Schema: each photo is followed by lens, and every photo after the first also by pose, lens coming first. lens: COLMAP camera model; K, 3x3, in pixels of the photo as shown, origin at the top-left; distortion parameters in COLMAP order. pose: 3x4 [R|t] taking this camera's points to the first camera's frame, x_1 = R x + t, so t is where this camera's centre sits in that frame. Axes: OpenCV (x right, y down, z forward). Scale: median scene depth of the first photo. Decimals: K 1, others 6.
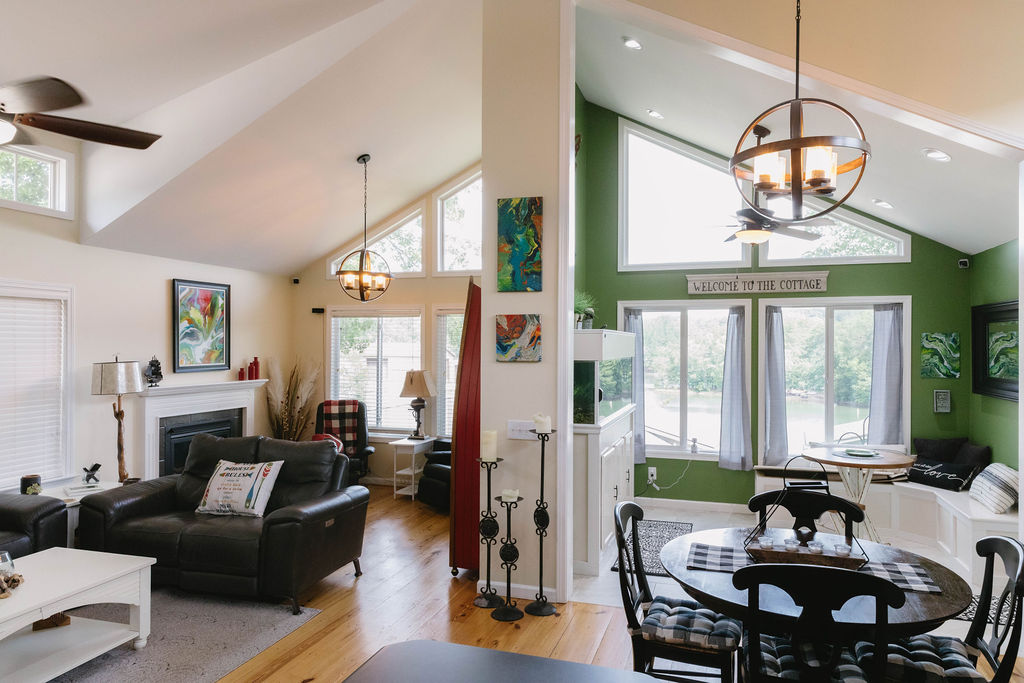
lens RADIAL K [[686.9, 0, 512.0], [0, 686.9, 341.5], [0, 0, 1]] dist [0.018549, -0.000804]
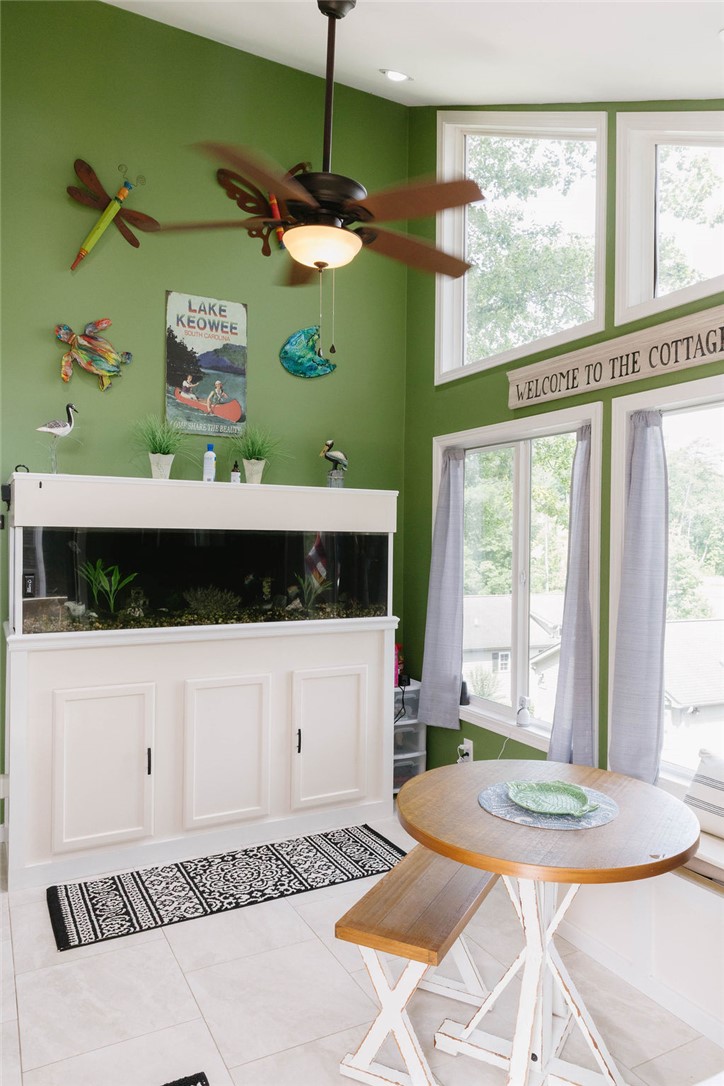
lens RADIAL K [[728.5, 0, 362.0], [0, 728.5, 543.0], [0, 0, 1]] dist [0.018549, -0.000804]
pose [[0.716531, 0.006598, -0.697524, 0.566928], [-0.005606, 0.999977, 0.003700, 0.028052], [0.697532, 0.001260, 0.716552, 0.555776]]
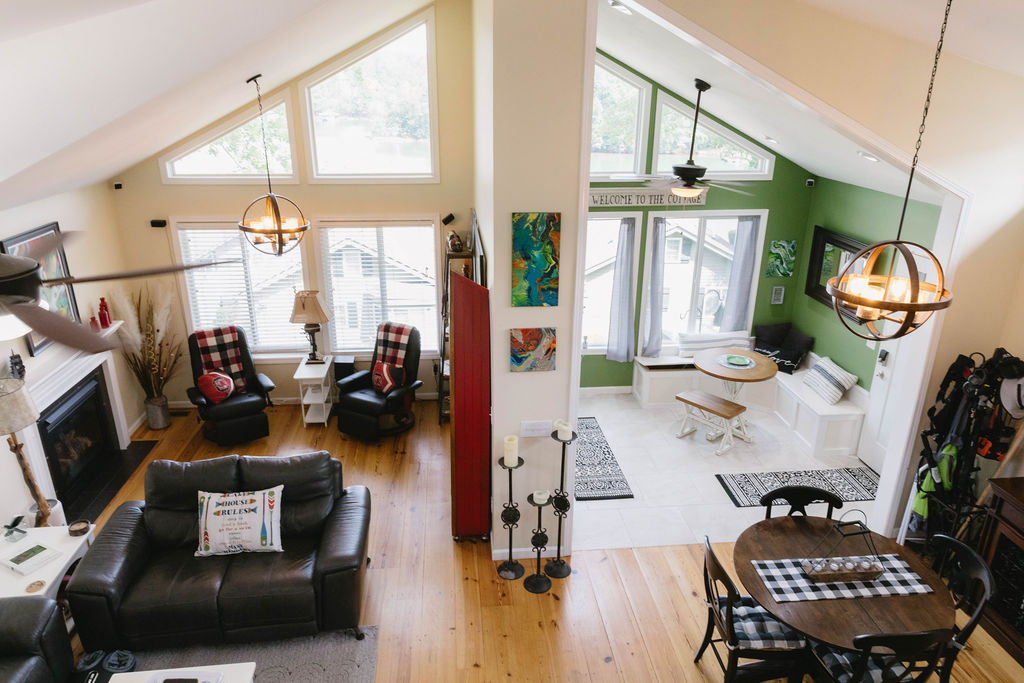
lens RADIAL K [[686.9, 0, 512.0], [0, 686.9, 341.5], [0, 0, 1]] dist [0.018549, -0.000804]
pose [[0.918581, -0.137975, 0.370367, -0.266199], [-0.003890, 0.933885, 0.357553, -0.256293], [-0.395214, -0.329883, 0.857312, 0.092136]]
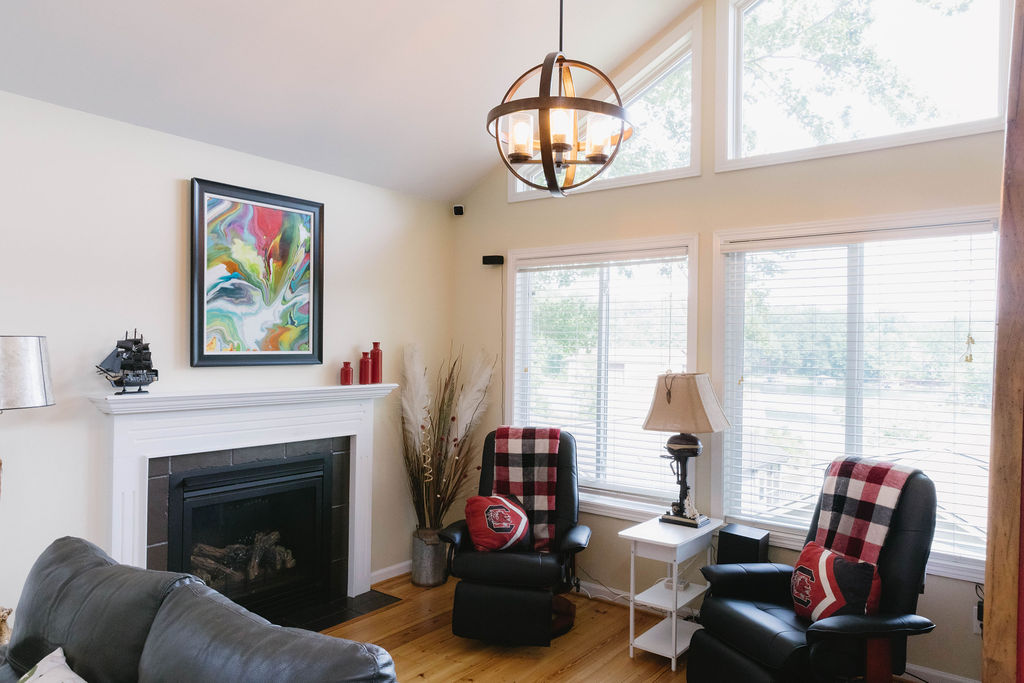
lens RADIAL K [[701.2, 0, 512.0], [0, 701.2, 341.5], [0, 0, 1]] dist [0.016066, -0.002340]
pose [[0.942974, 0.004208, -0.332839, -0.099795], [-0.007144, 0.999946, -0.007598, 0.028784], [0.332789, 0.009543, 0.942953, 0.584612]]
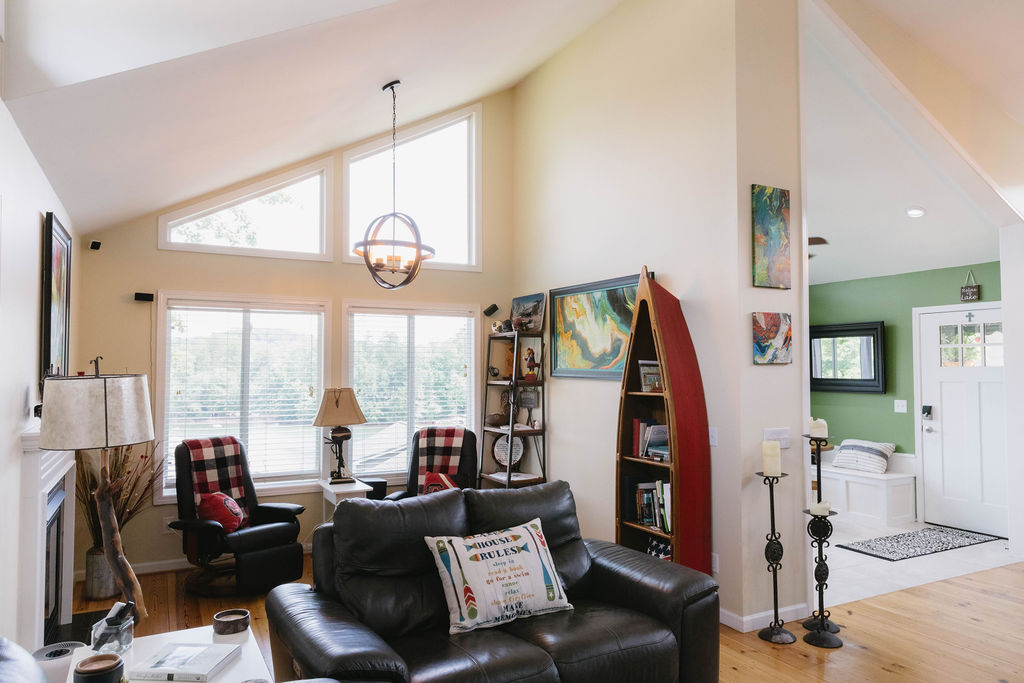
lens RADIAL K [[680.4, 0, 512.0], [0, 680.4, 341.5], [0, 0, 1]] dist [0.025634, 0.001044]
pose [[0.701963, 0.022491, 0.711859, -0.592919], [0.001961, 0.999436, -0.033510, 0.019546], [-0.712211, 0.024919, 0.701523, 0.406573]]
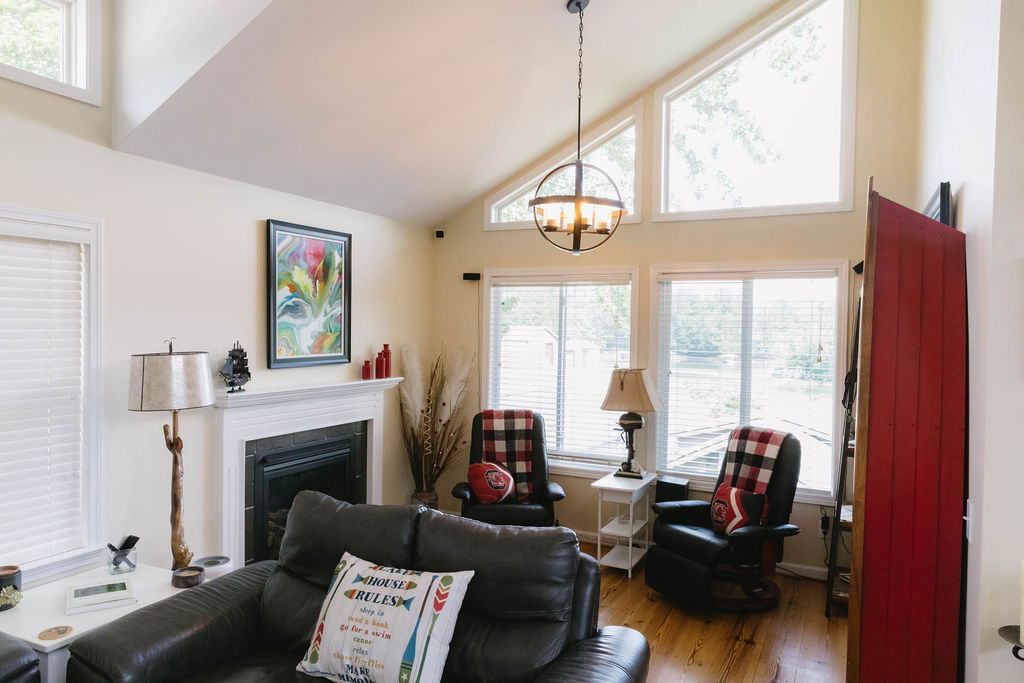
lens RADIAL K [[701.2, 0, 512.0], [0, 701.2, 341.5], [0, 0, 1]] dist [0.016066, -0.002340]
pose [[0.989849, 0.013039, -0.141520, -0.174147], [-0.009796, 0.999674, 0.023590, 0.003057], [0.141782, -0.021964, 0.989654, 0.386190]]
